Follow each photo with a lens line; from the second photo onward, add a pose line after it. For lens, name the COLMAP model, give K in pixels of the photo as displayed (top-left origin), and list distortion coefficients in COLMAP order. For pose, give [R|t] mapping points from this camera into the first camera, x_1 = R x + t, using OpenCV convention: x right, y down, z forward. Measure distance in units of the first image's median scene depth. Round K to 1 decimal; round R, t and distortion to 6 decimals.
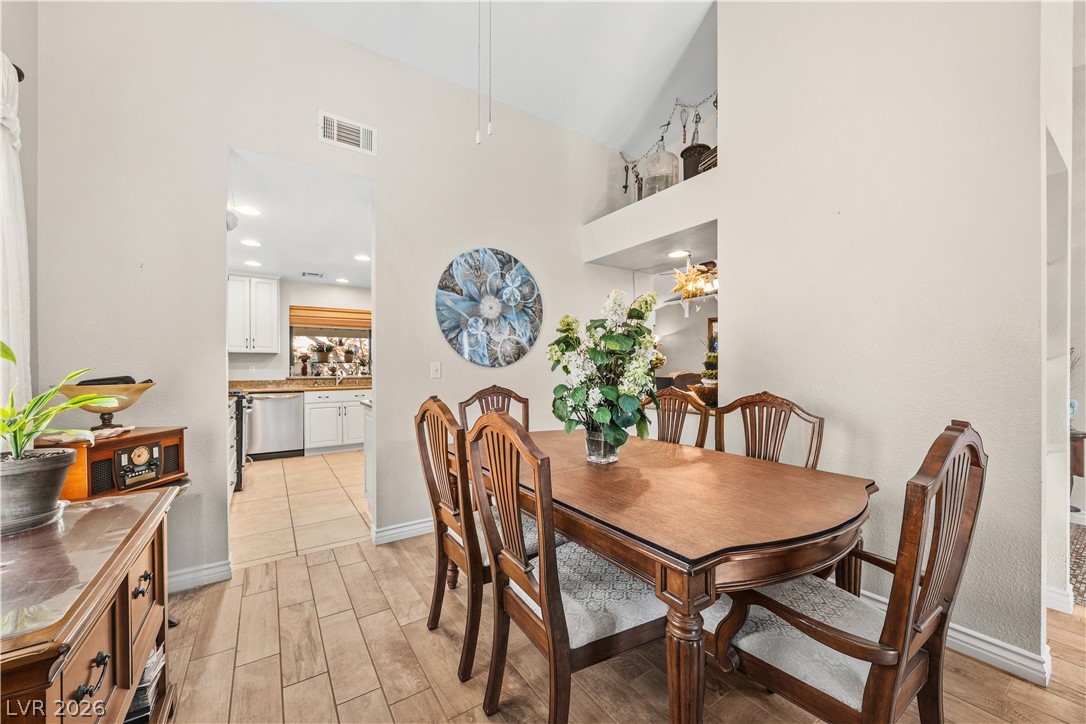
lens RADIAL K [[415.2, 0, 544.8], [0, 415.2, 364.7], [0, 0, 1]] dist [0.001562, 0.001230]
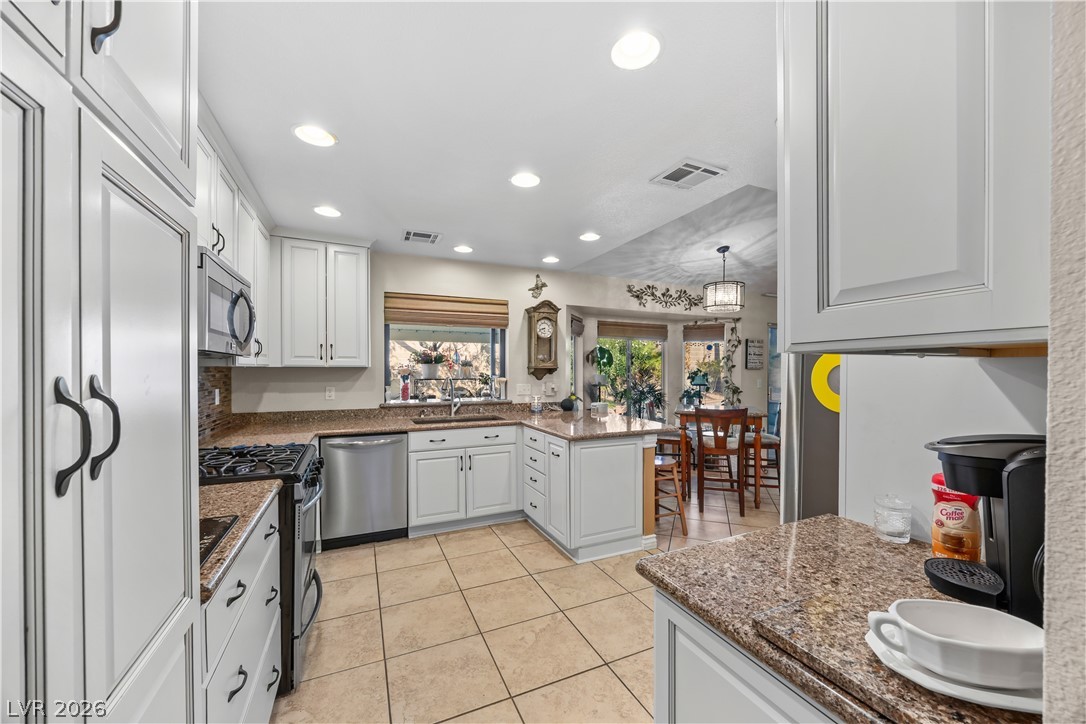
lens RADIAL K [[415.2, 0, 545.3], [0, 415.2, 369.0], [0, 0, 1]] dist [0.001562, 0.001230]
pose [[0.986487, 0.002646, -0.163820, -0.274793], [-0.002005, 0.999990, 0.004079, -0.027713], [0.163829, -0.003695, 0.986482, 0.424652]]
